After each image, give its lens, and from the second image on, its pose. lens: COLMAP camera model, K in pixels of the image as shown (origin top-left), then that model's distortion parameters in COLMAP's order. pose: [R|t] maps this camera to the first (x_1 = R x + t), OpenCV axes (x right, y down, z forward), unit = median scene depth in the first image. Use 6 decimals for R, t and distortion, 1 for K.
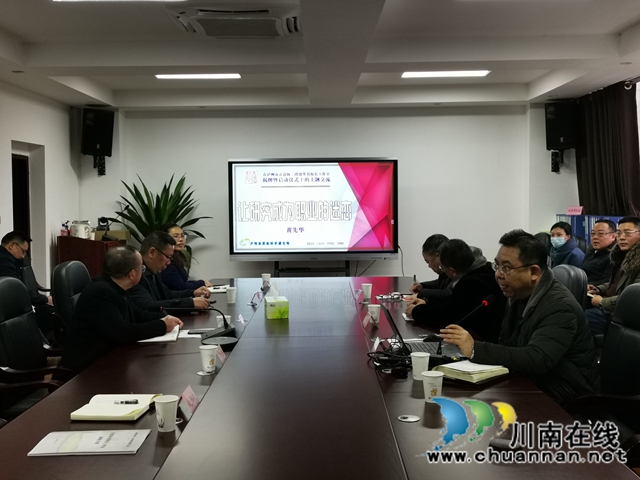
lens RADIAL K [[766.4, 0, 320.0], [0, 766.4, 240.0], [0, 0, 1]] dist [0.009874, 0.008942]
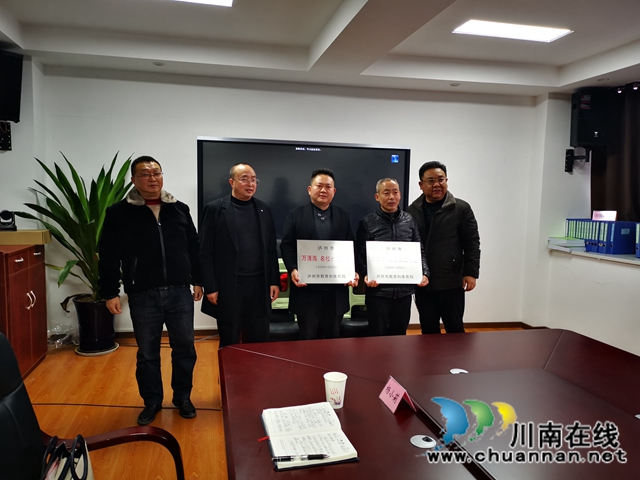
lens RADIAL K [[459.1, 0, 319.5], [0, 459.1, 254.0], [0, 0, 1]] dist [-0.008140, -0.003851]
pose [[0.968183, -0.000700, 0.250240, -0.114433], [-0.006654, 0.999571, 0.028539, -0.004591], [-0.250153, -0.029296, 0.967763, 0.534318]]
